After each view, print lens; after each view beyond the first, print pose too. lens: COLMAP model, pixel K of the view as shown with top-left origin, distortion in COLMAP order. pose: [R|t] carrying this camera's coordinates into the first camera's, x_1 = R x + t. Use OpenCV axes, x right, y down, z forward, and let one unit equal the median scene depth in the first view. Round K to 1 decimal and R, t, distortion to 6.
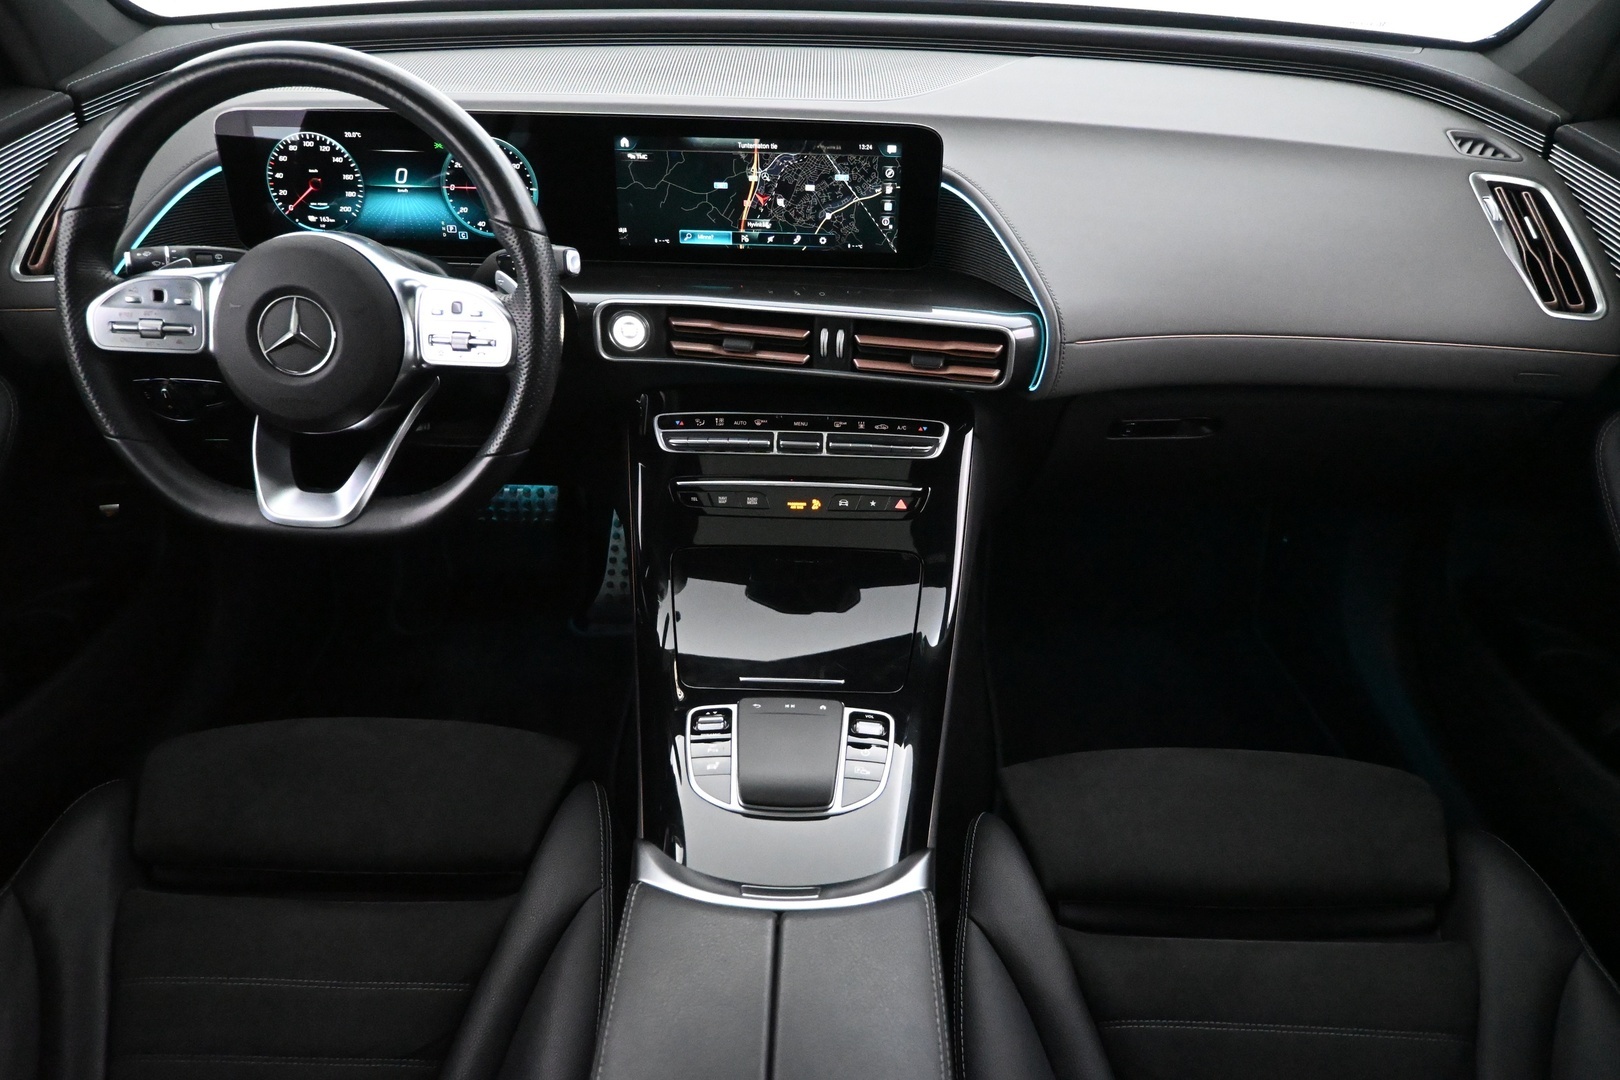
lens RADIAL K [[1091.5, 0, 810.5], [0, 1091.5, 533.5], [0, 0, 1]] dist [-0.006426, 0.006752]
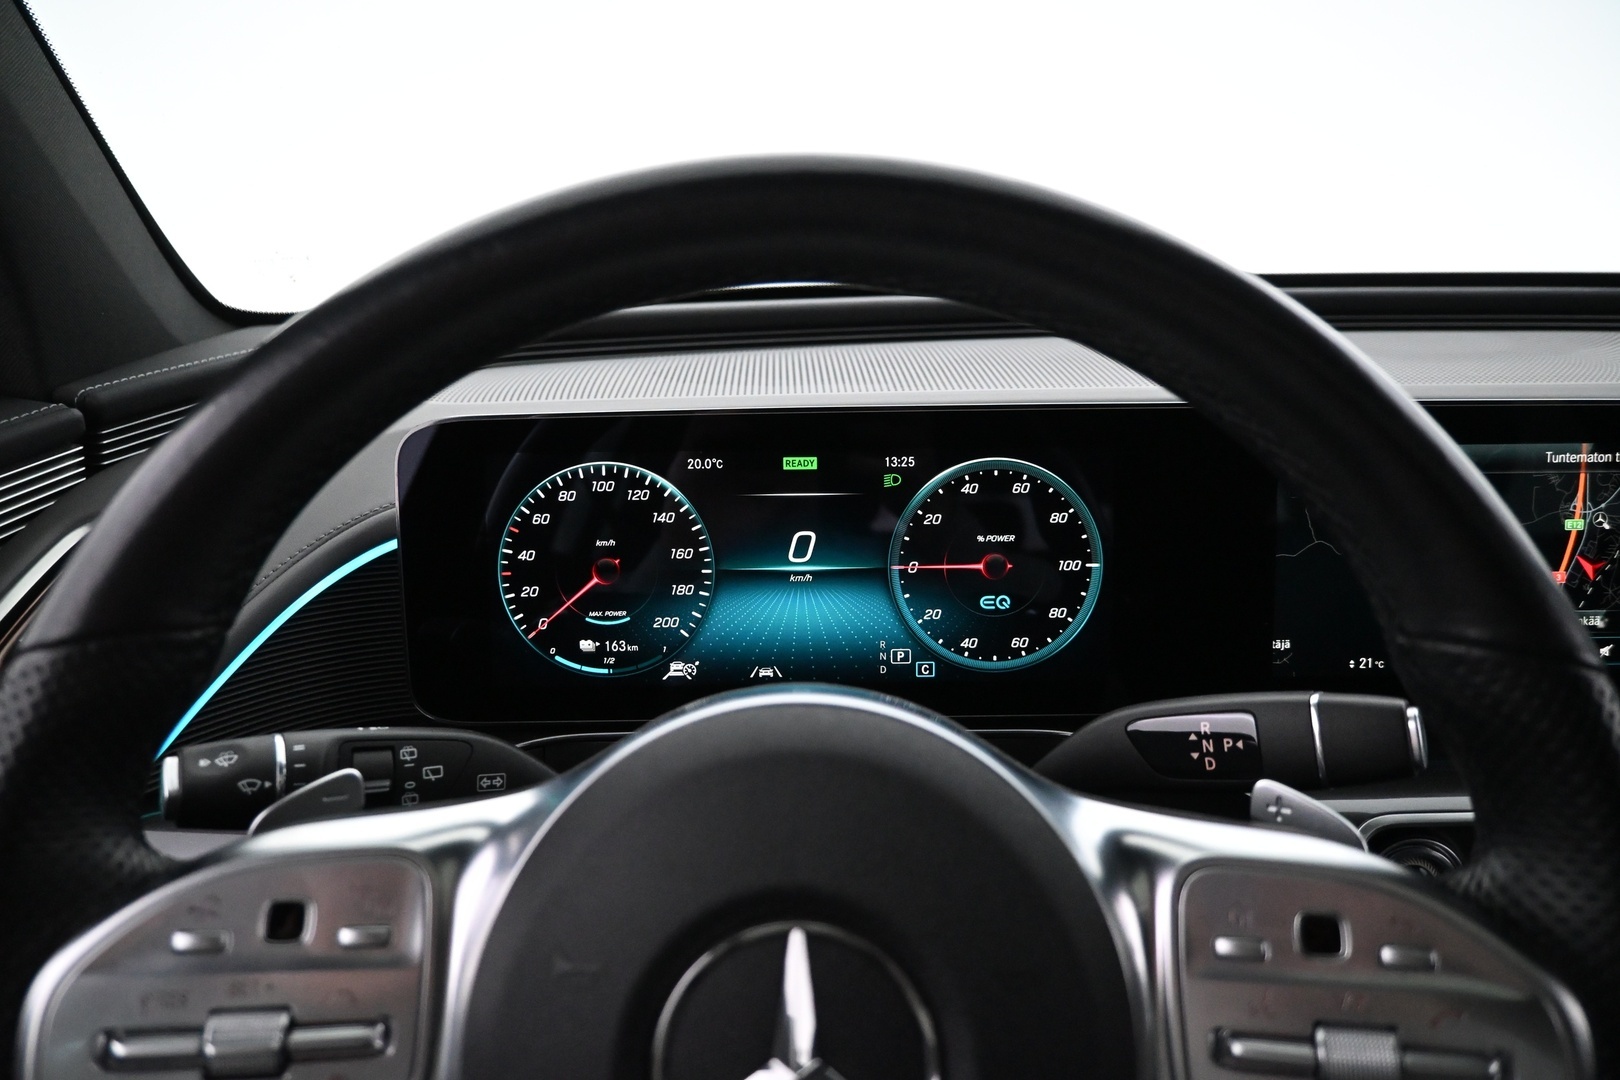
lens RADIAL K [[1091.5, 0, 804.9], [0, 1091.5, 529.8], [0, 0, 1]] dist [-0.006426, 0.006752]
pose [[0.998335, -0.033512, 0.046958, -0.398874], [0.048106, 0.932870, -0.356987, -0.174723], [-0.031843, 0.358651, 0.932928, 0.580870]]
